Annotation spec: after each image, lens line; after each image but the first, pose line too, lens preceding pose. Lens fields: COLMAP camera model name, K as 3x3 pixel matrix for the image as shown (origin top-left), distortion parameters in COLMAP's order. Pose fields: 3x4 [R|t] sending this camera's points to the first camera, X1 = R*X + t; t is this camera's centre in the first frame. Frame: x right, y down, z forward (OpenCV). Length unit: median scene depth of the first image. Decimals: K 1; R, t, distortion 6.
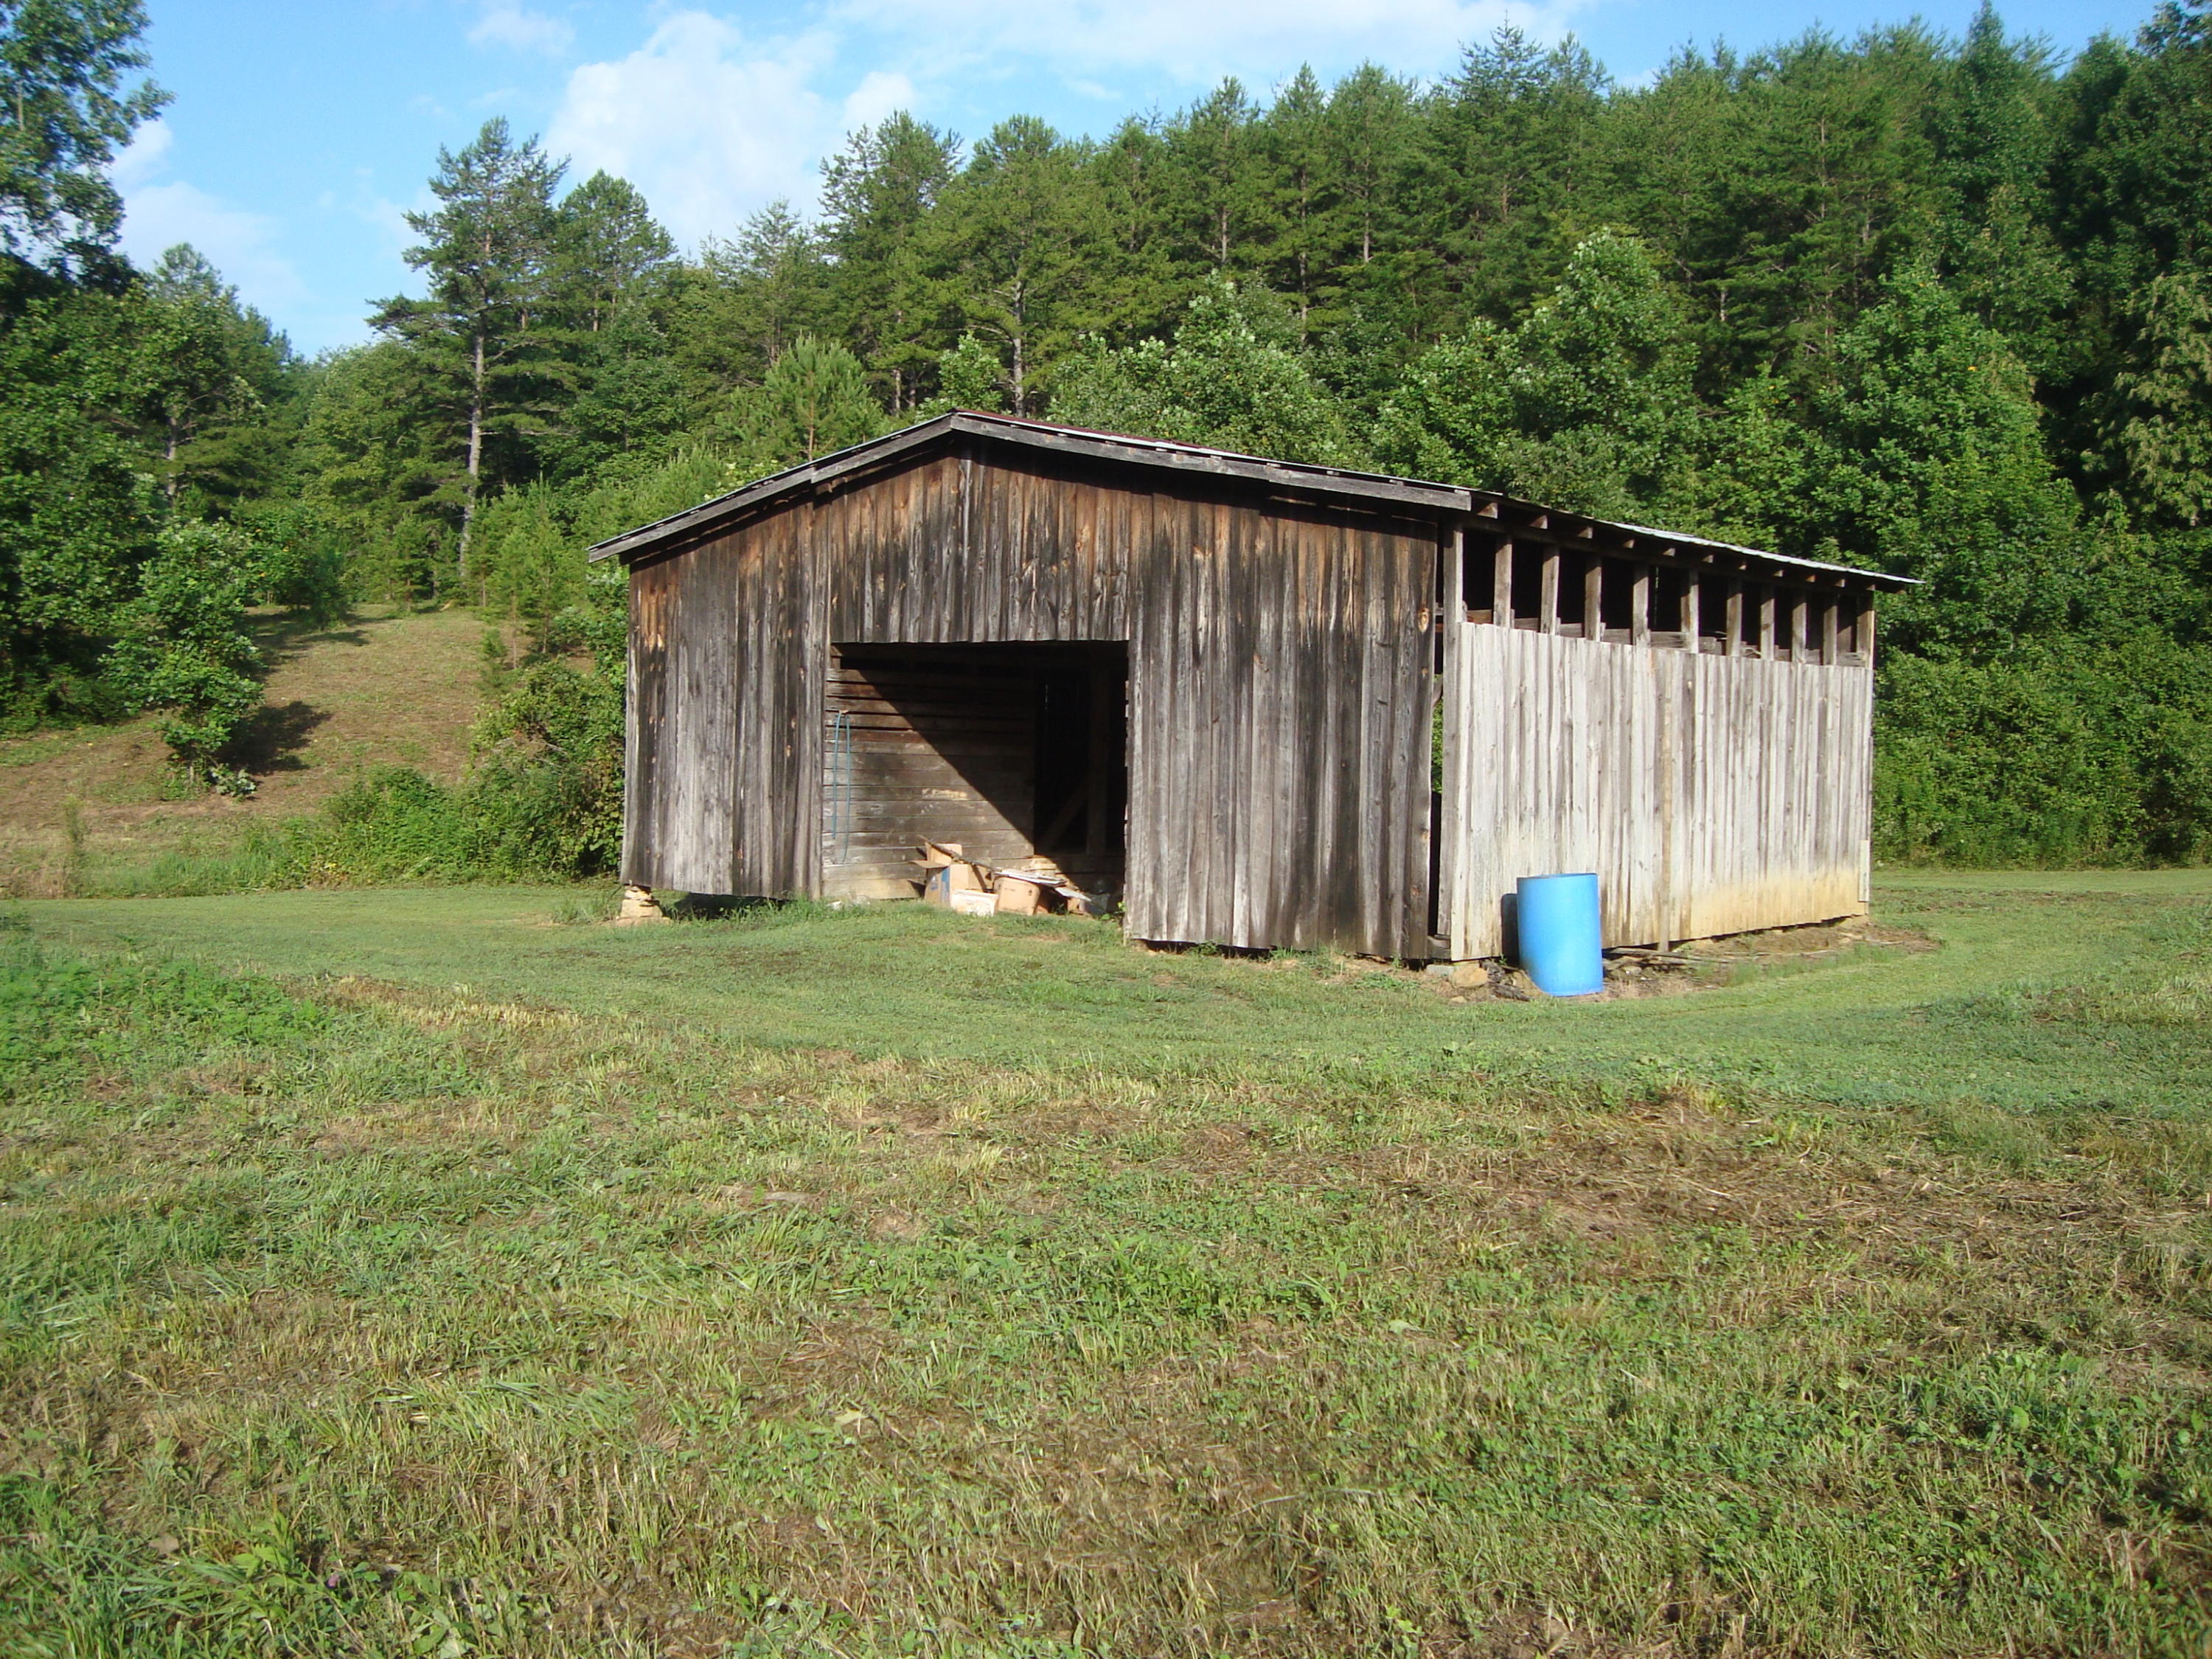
lens RADIAL K [[2122.0, 0, 1104.5], [0, 2122.0, 819.6], [0, 0, 1]] dist [-0.181310, 0.163128]
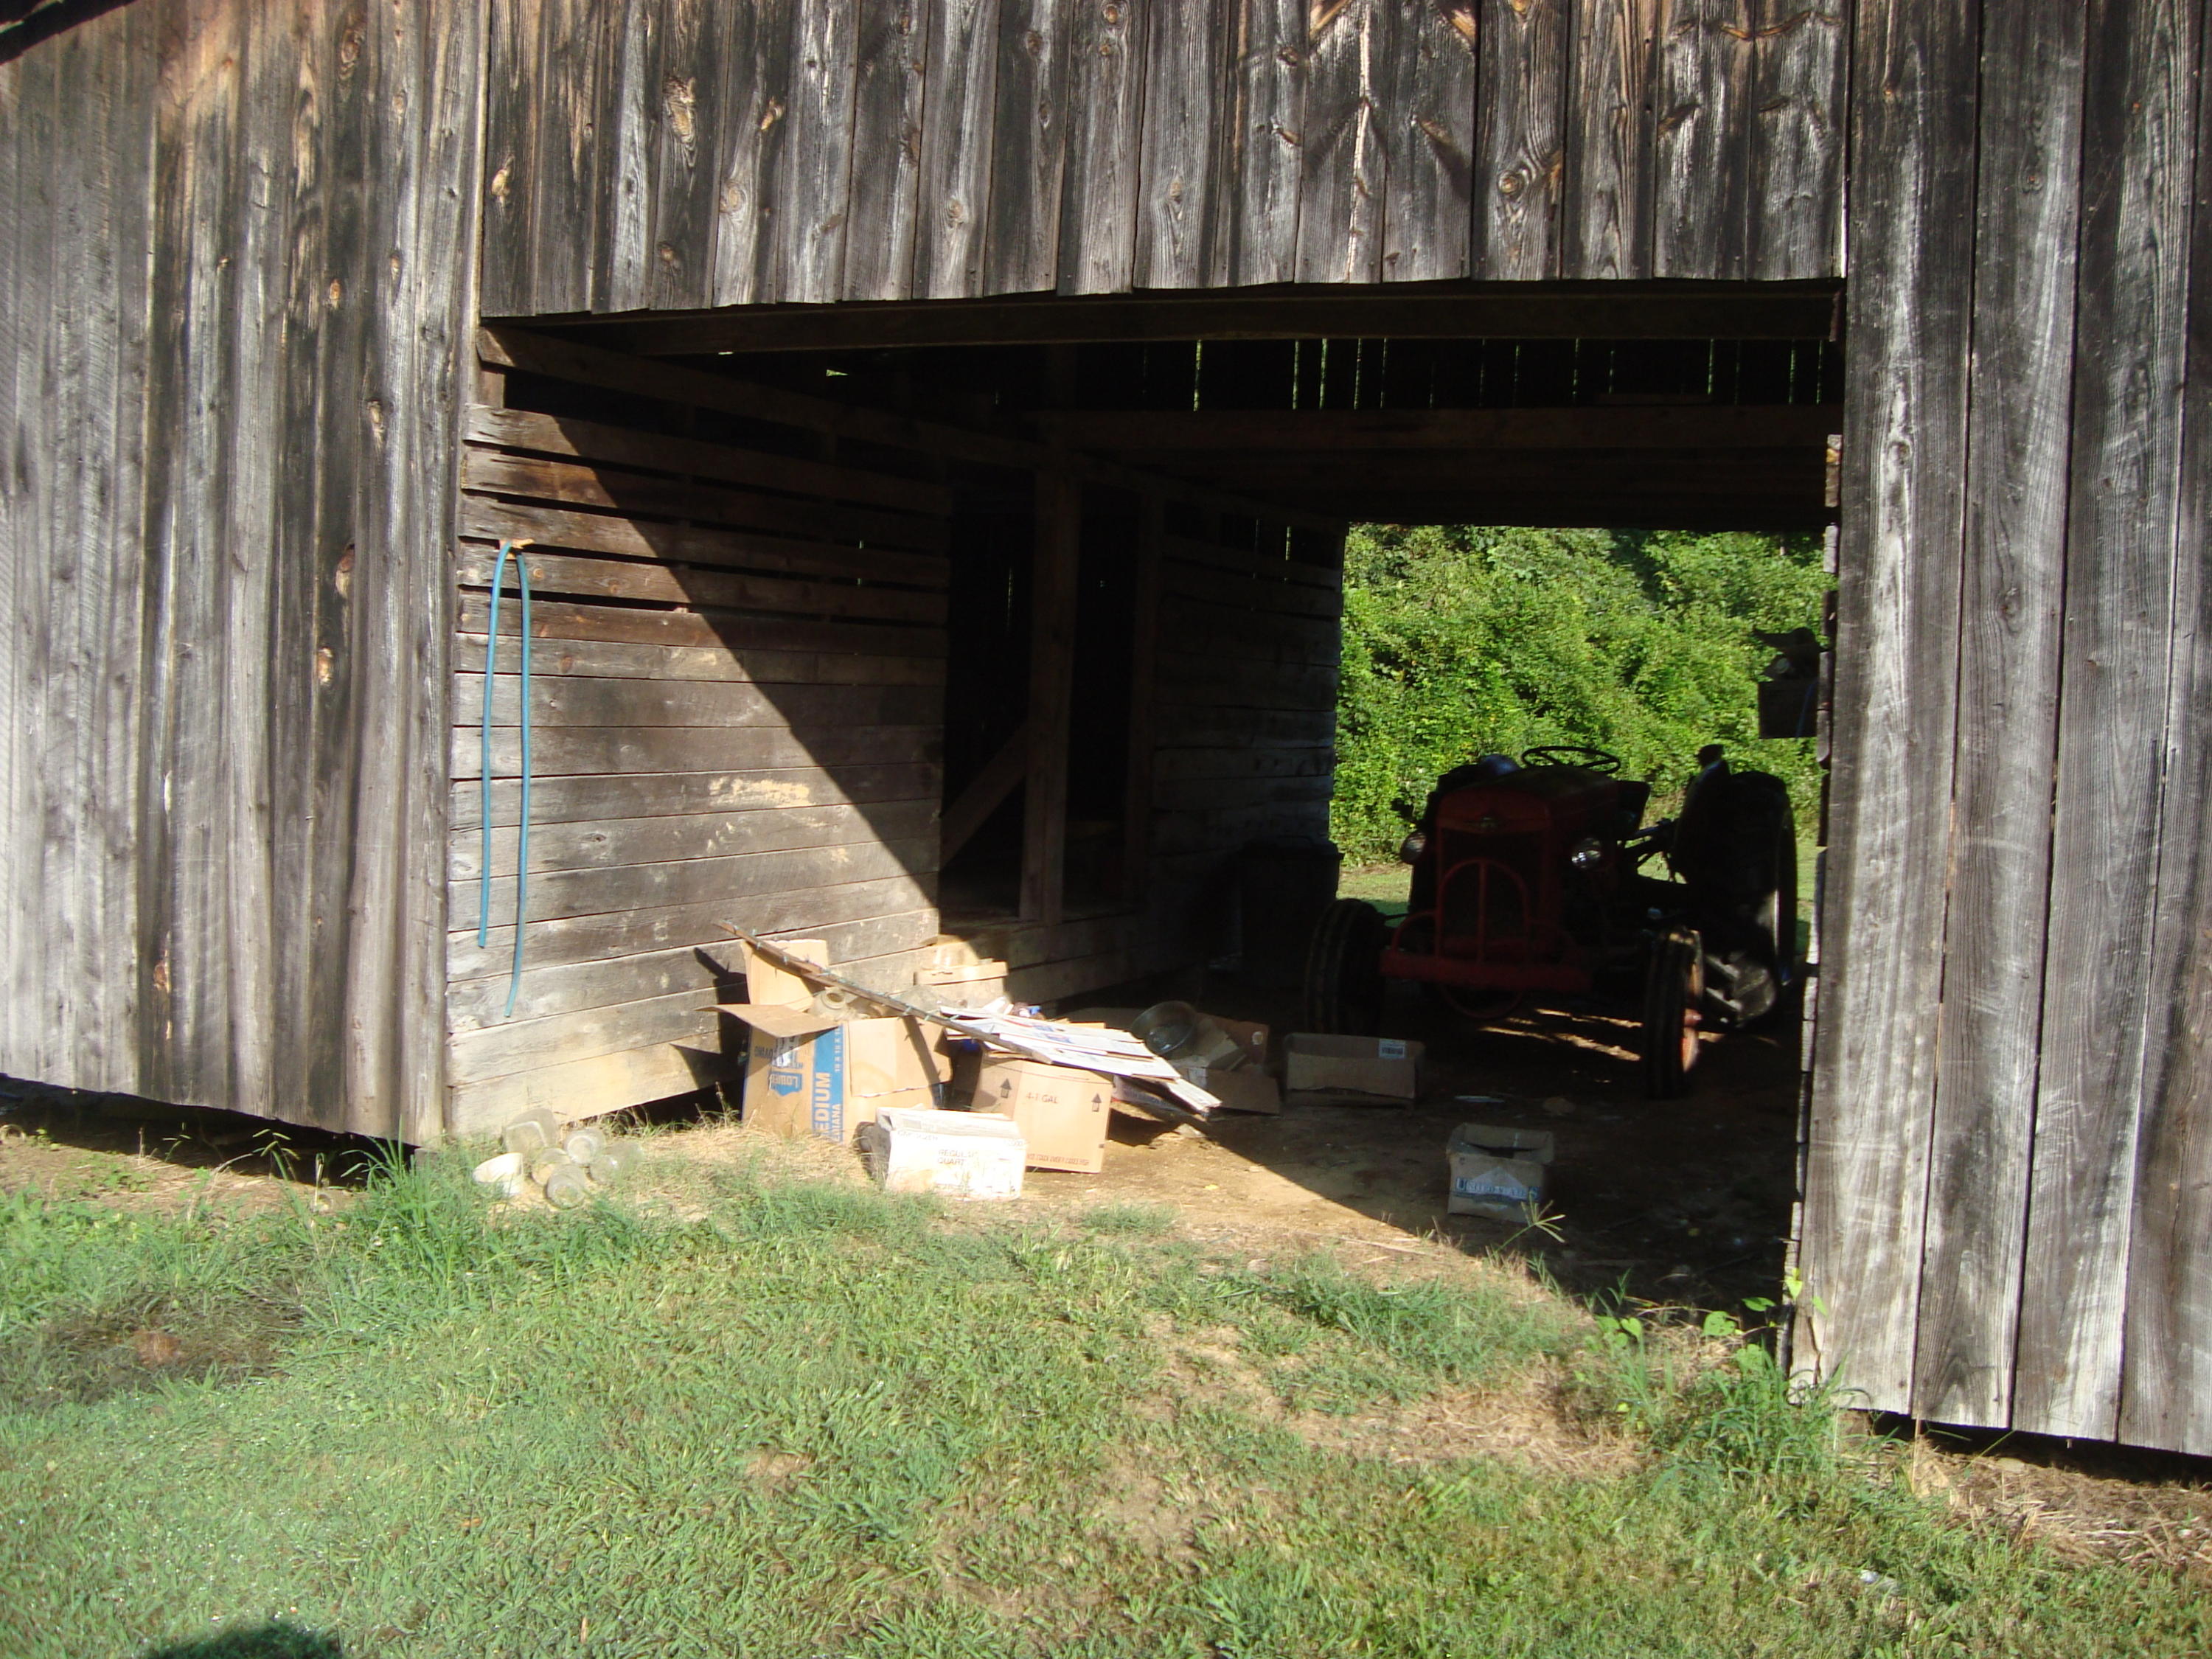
lens RADIAL K [[2122.0, 0, 1104.5], [0, 2122.0, 819.6], [0, 0, 1]] dist [-0.181310, 0.163128]
pose [[0.957209, -0.002269, 0.289390, -0.125169], [-0.010379, 0.999057, 0.042165, -0.023291], [-0.289212, -0.043364, 0.956282, 0.654291]]
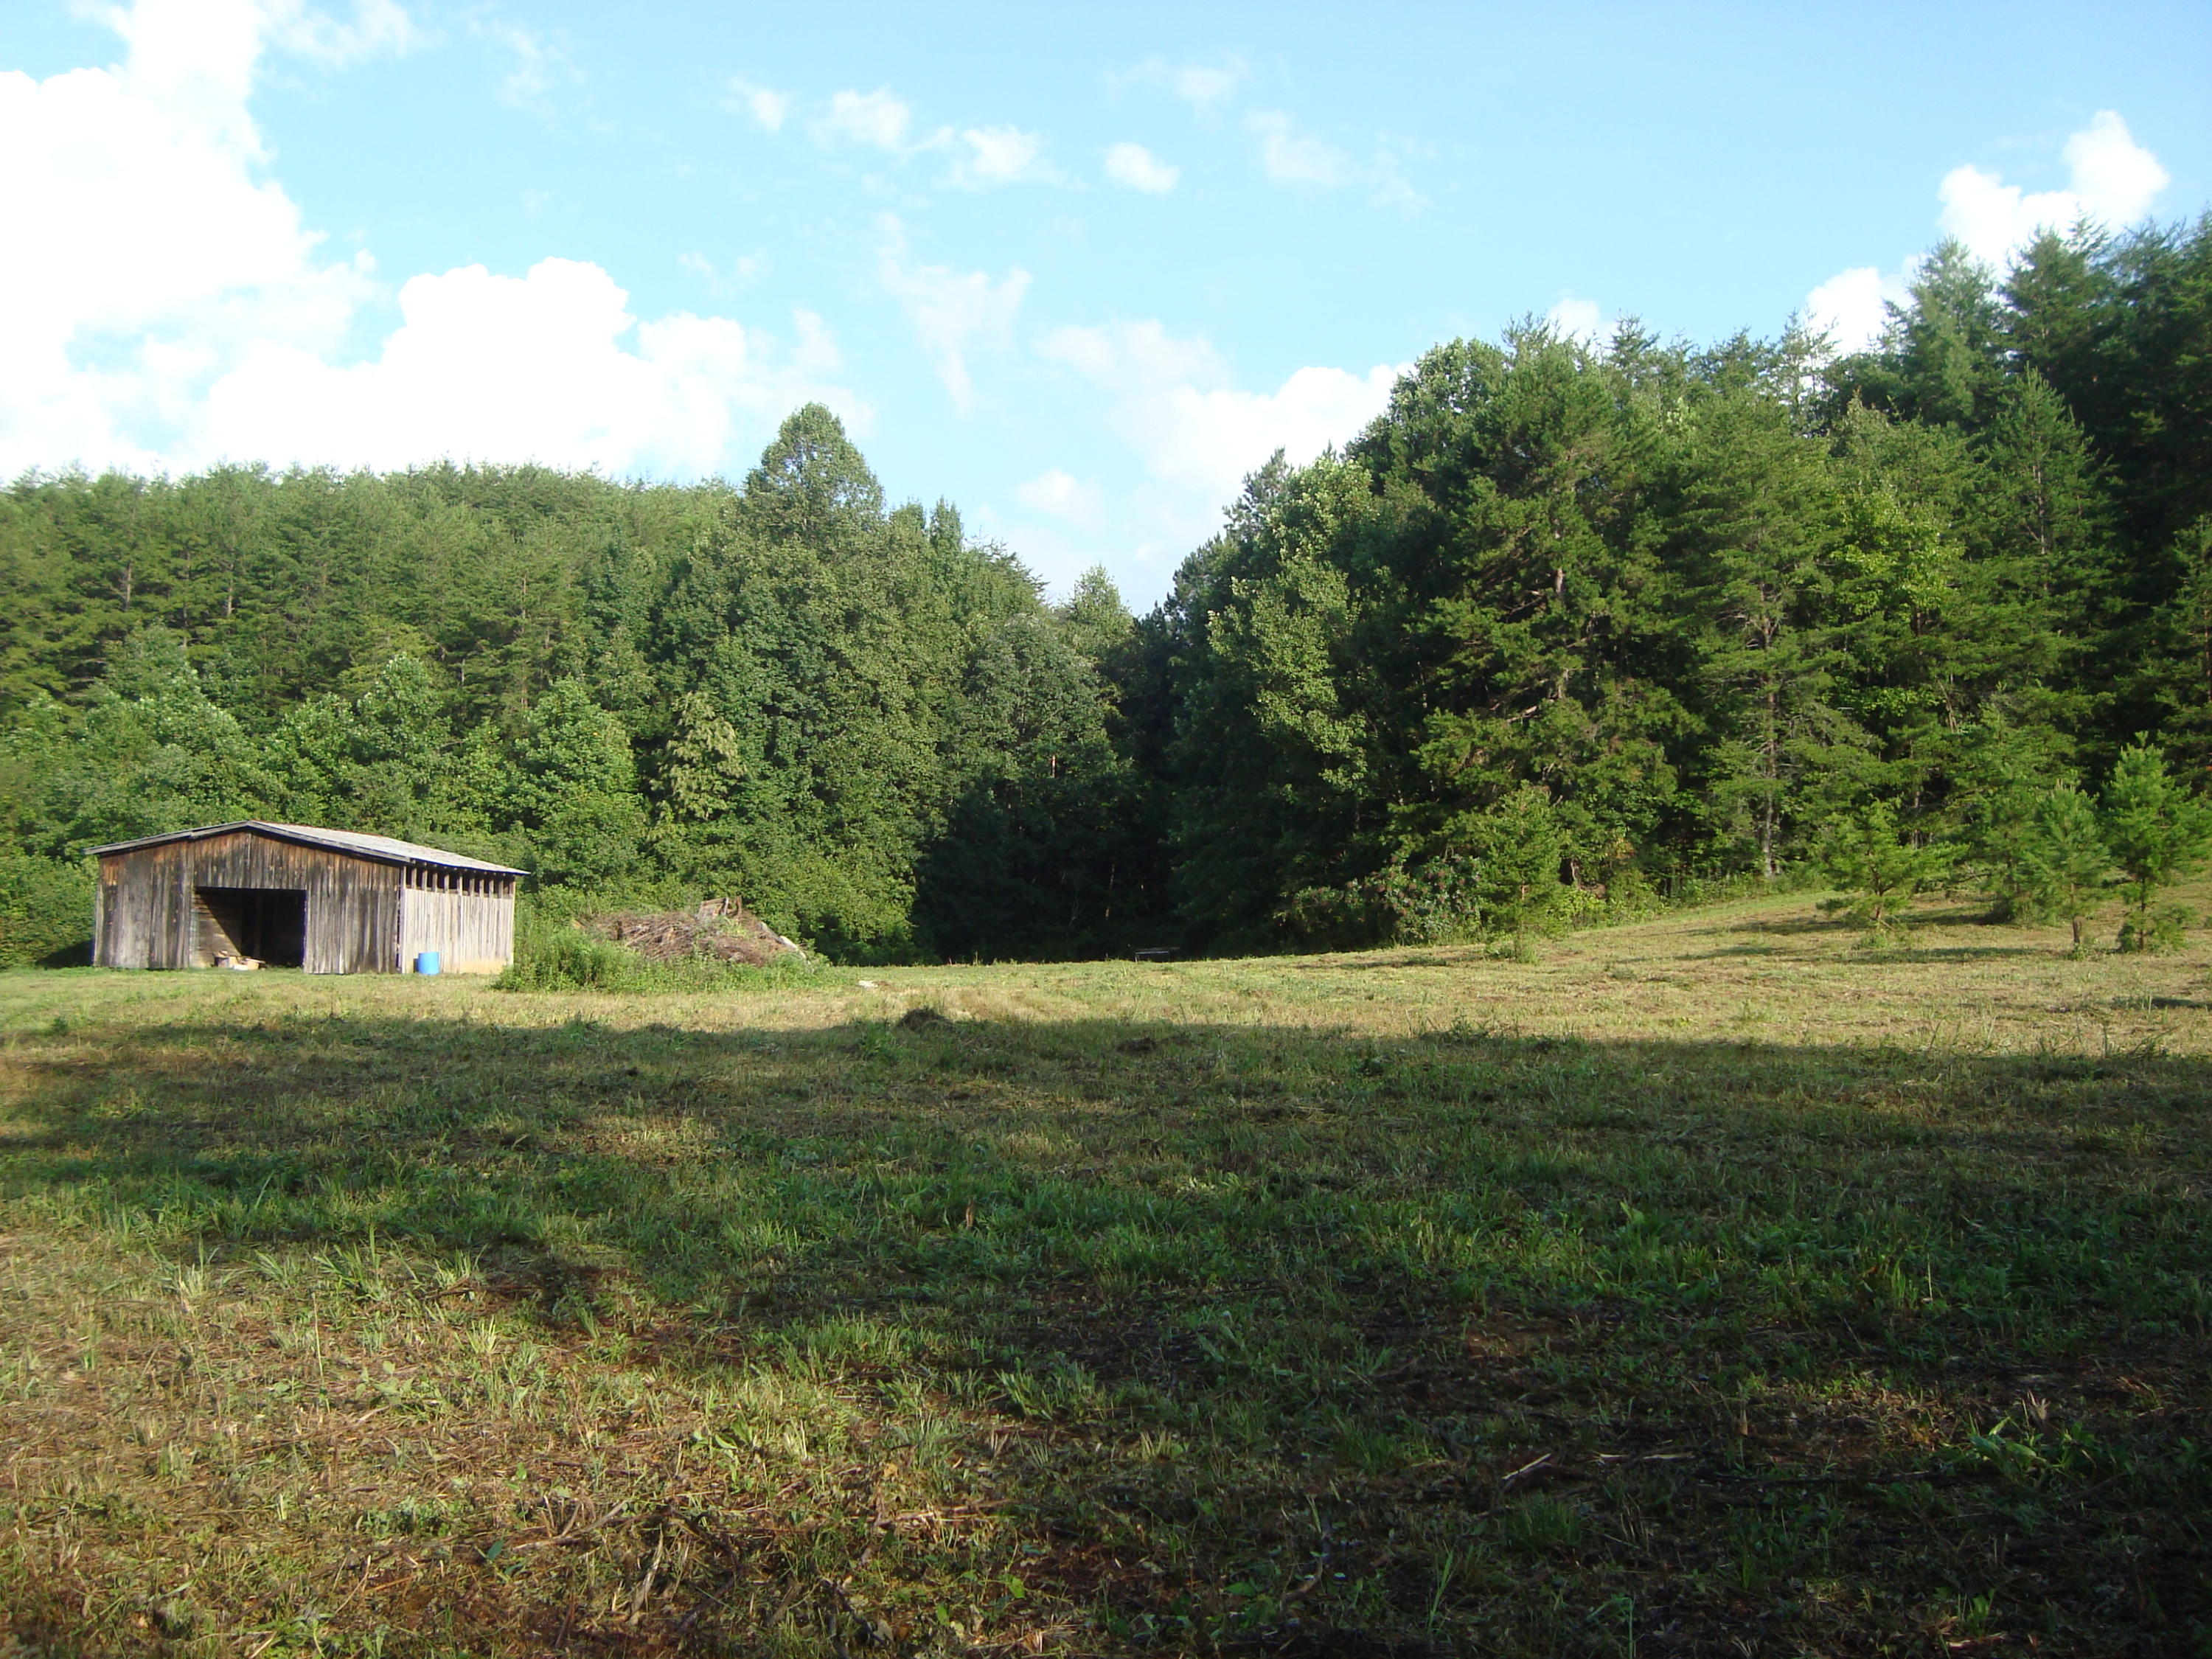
lens RADIAL K [[2122.0, 0, 1104.5], [0, 2122.0, 819.6], [0, 0, 1]] dist [-0.181310, 0.163128]
pose [[0.828798, 0.036719, 0.558342, -0.696409], [0.018232, 0.995543, -0.092535, 0.122276], [-0.559251, 0.086872, 0.824434, -2.225269]]
